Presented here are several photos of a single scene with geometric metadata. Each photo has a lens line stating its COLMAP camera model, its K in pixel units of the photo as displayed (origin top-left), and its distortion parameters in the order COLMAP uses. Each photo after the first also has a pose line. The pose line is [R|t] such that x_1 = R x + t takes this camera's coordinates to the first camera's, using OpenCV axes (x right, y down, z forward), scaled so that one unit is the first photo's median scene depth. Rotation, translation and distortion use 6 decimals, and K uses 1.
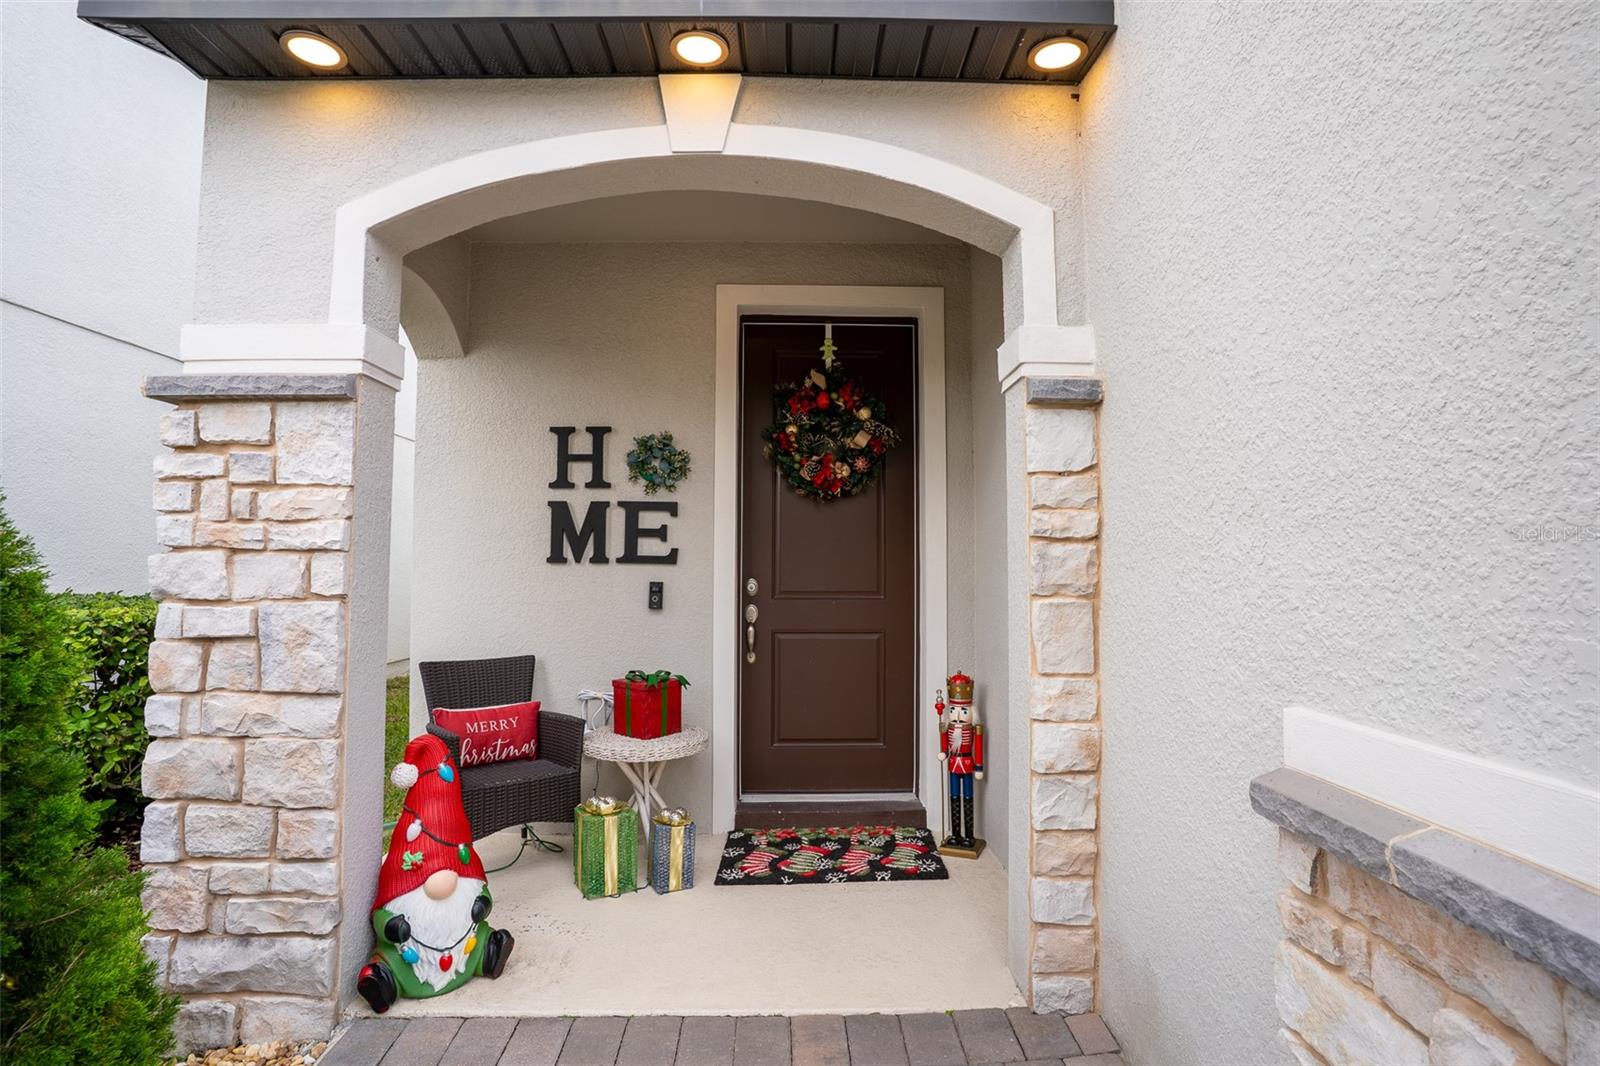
lens RADIAL K [[789.4, 0, 801.0], [0, 789.4, 524.5], [0, 0, 1]] dist [-0.080791, 0.034997]
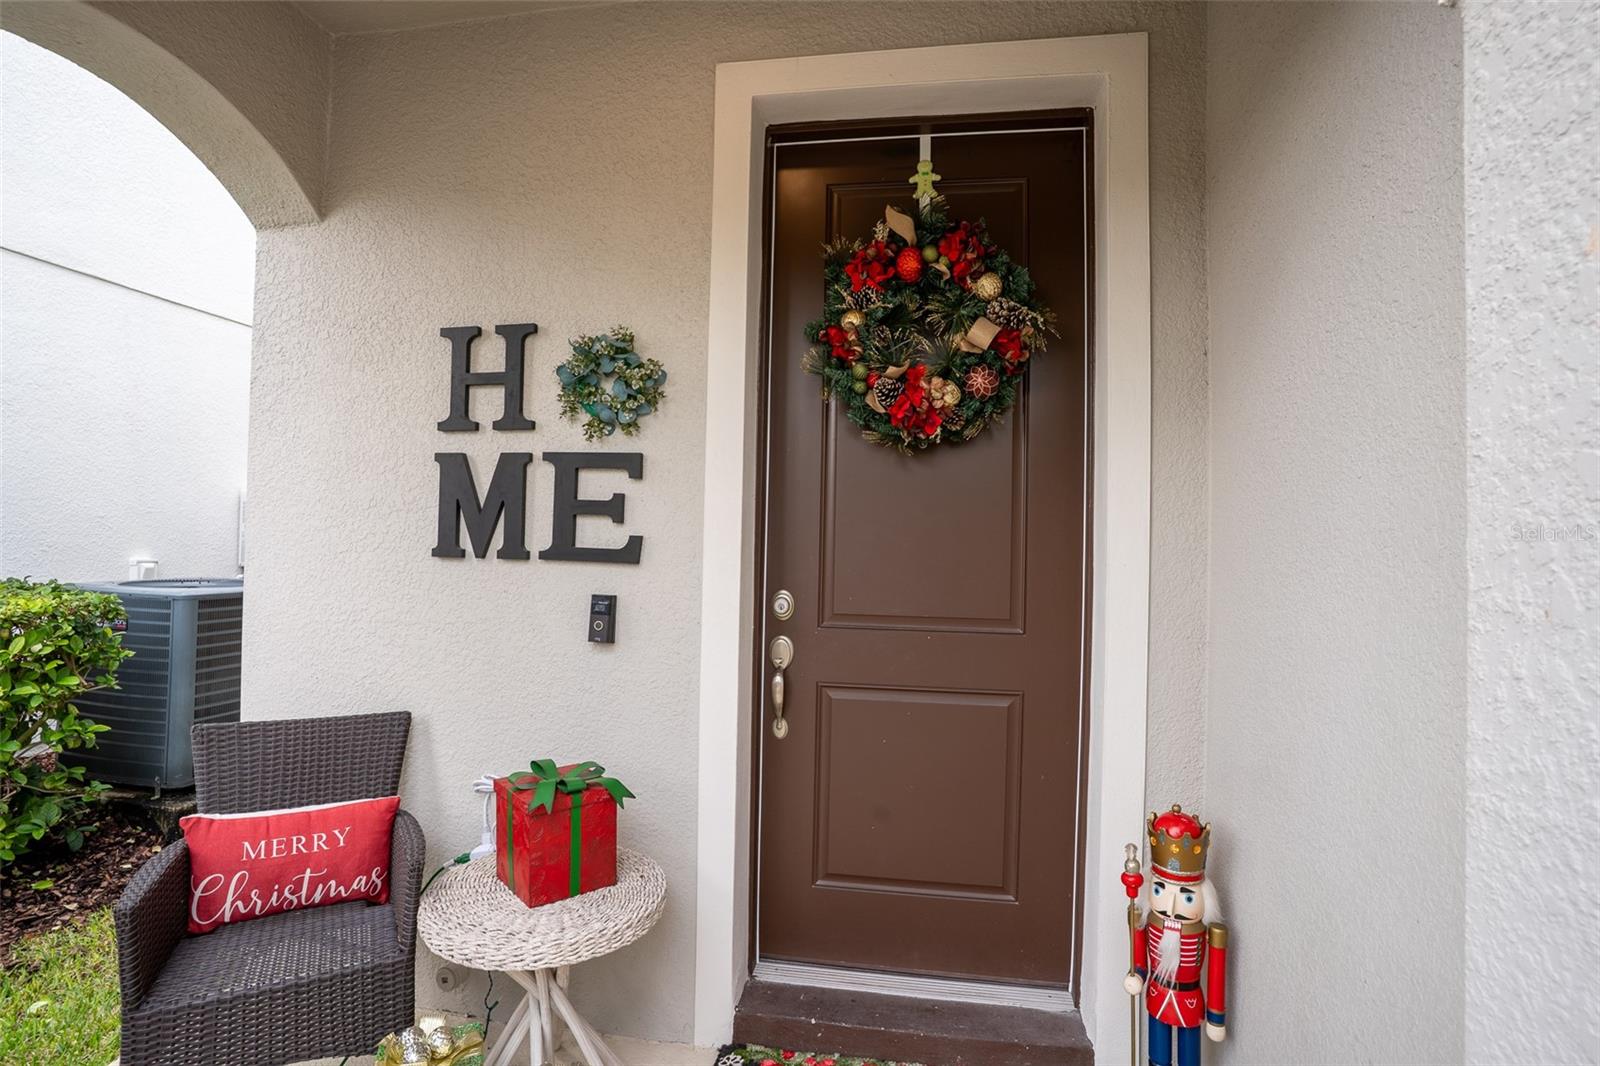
lens RADIAL K [[789.4, 0, 801.0], [0, 789.4, 524.5], [0, 0, 1]] dist [-0.080791, 0.034997]
pose [[0.981310, 0.012828, -0.192003, 0.061773], [-0.006836, 0.999470, 0.031840, 0.003586], [0.192310, -0.029933, 0.980878, 0.471723]]
